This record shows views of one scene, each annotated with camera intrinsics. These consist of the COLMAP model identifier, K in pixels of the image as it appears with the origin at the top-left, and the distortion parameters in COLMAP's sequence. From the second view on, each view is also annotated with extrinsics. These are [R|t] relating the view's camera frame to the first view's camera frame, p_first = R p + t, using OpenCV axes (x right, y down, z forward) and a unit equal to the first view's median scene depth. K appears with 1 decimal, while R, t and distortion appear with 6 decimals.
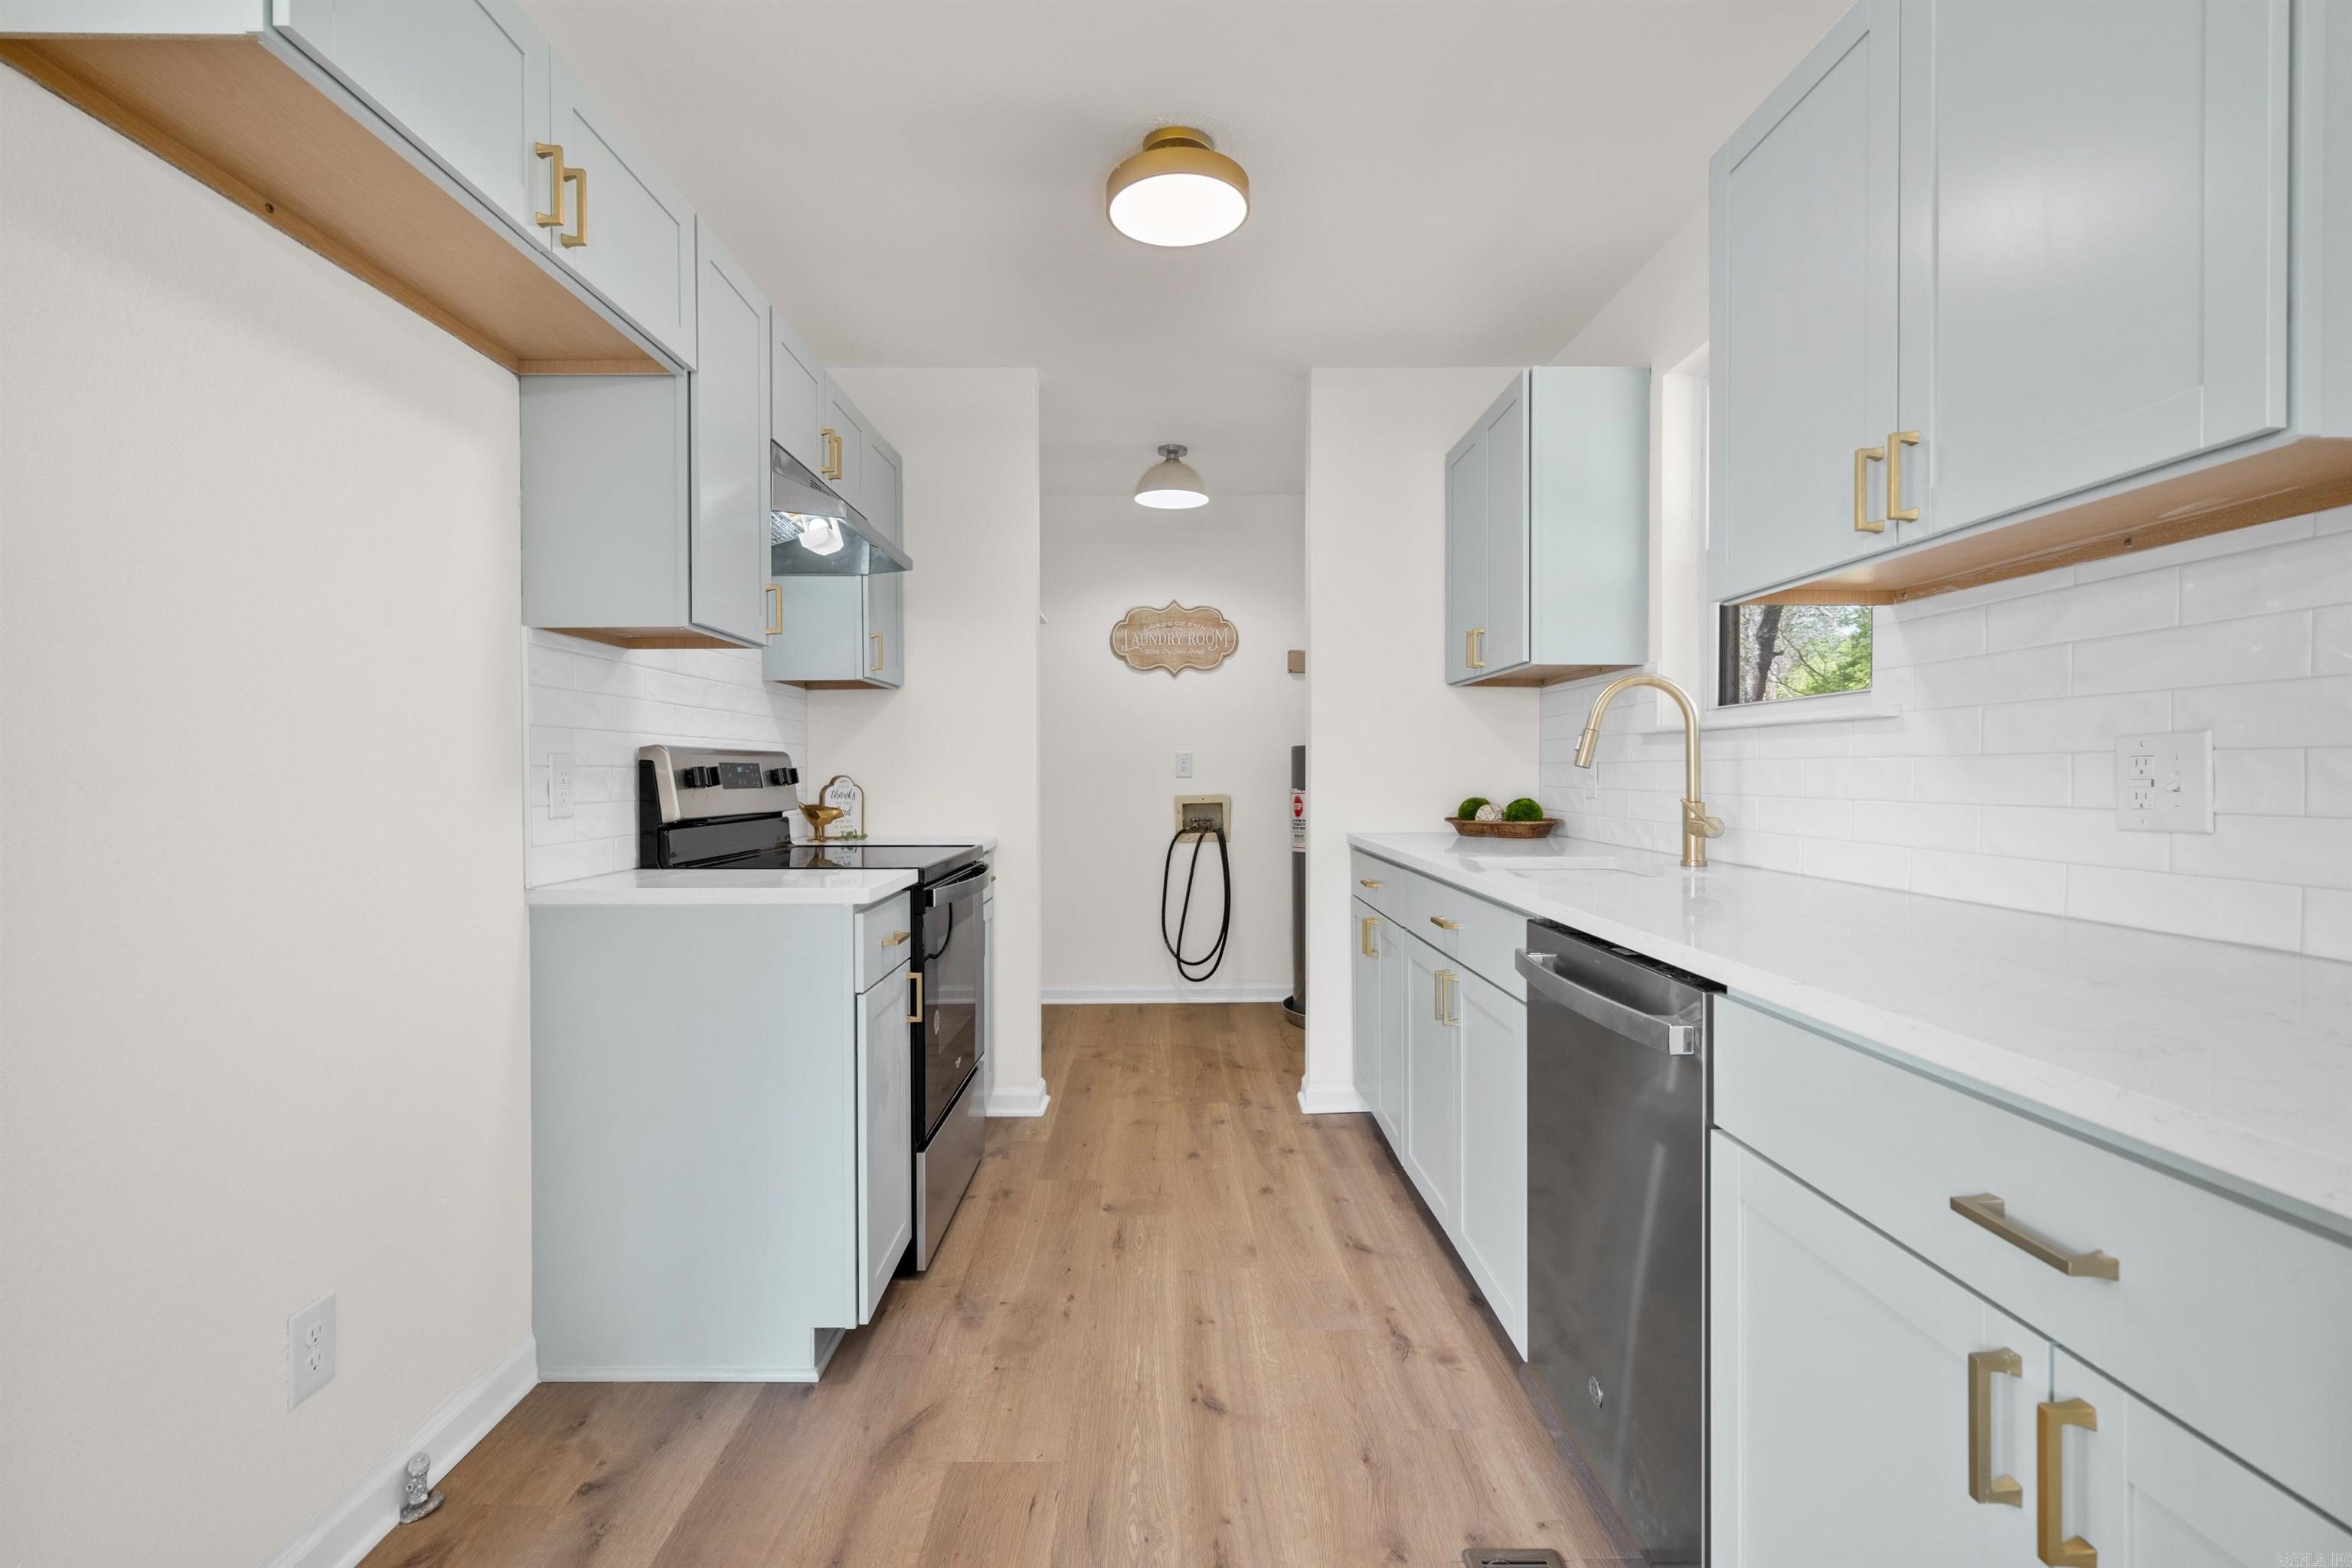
lens RADIAL K [[1063.6, 0, 1166.0], [0, 1063.6, 777.1], [0, 0, 1]] dist [-0.002694, 0.000694]
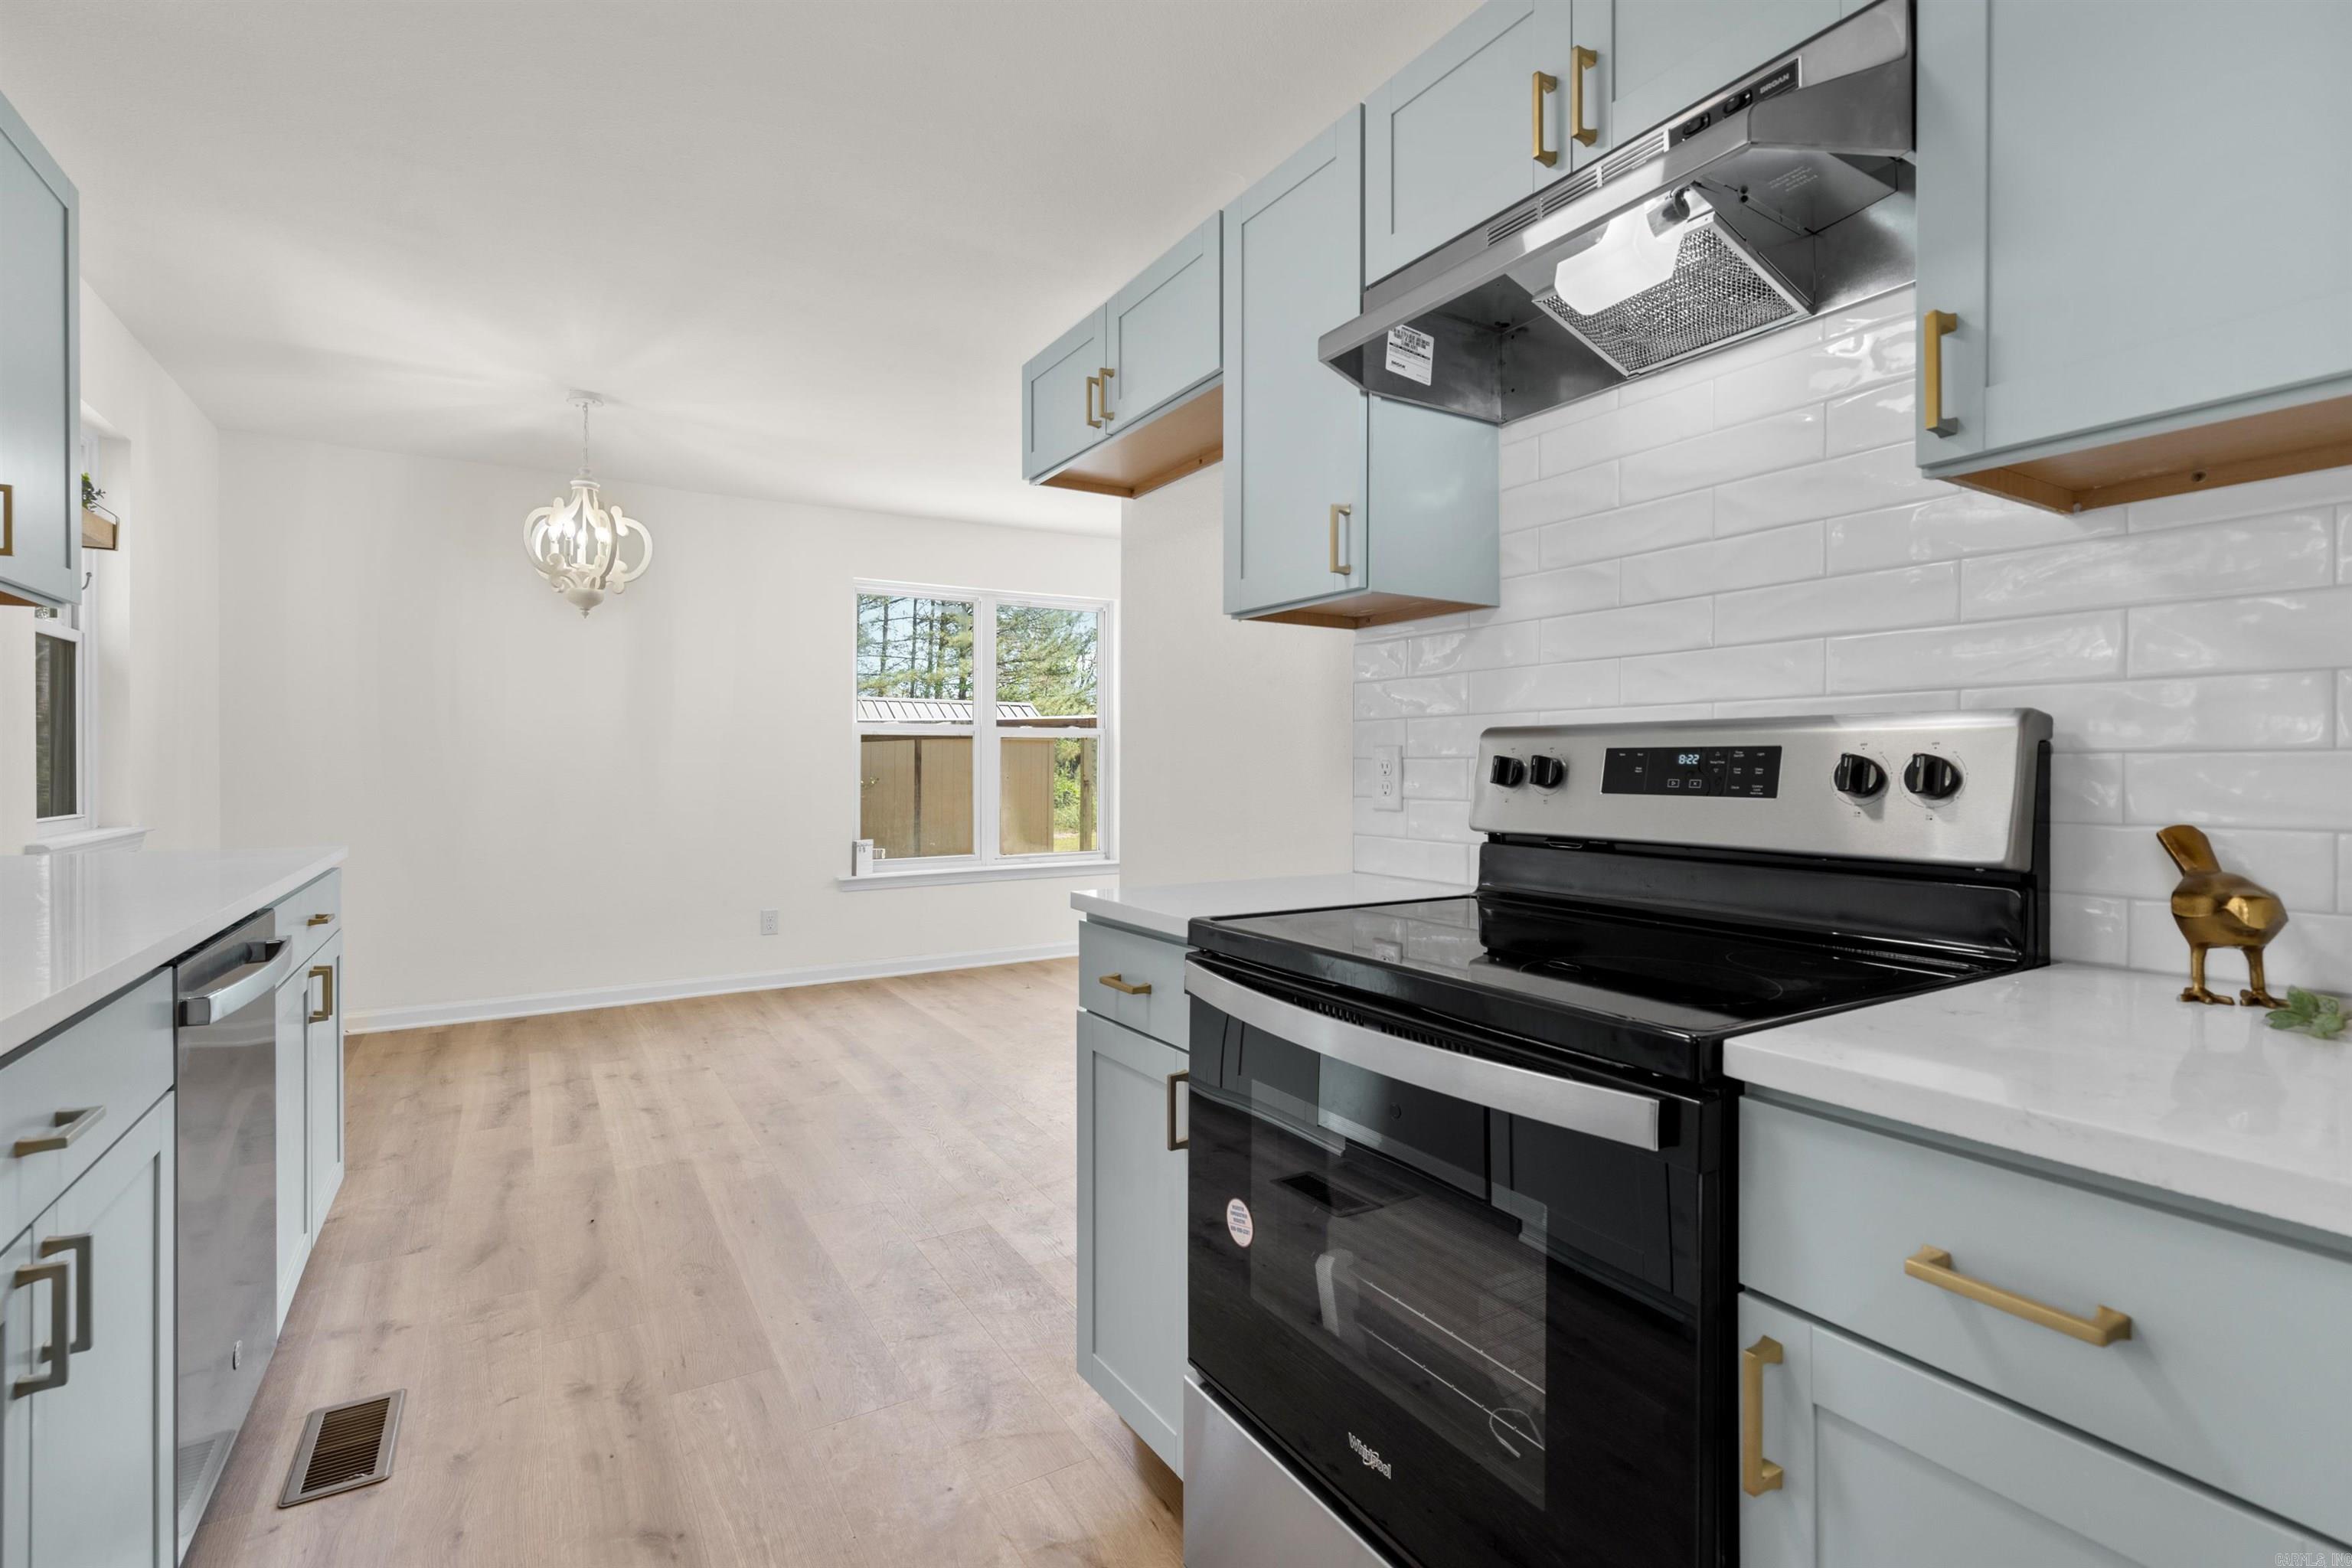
lens RADIAL K [[1076.1, 0, 1172.5], [0, 1076.1, 767.6], [0, 0, 1]] dist [-0.000024, 0.000336]
pose [[-0.854832, 0.003361, -0.518894, 0.103747], [-0.000708, 0.999971, 0.007644, -0.006749], [0.518905, 0.006902, -0.854804, 1.513634]]
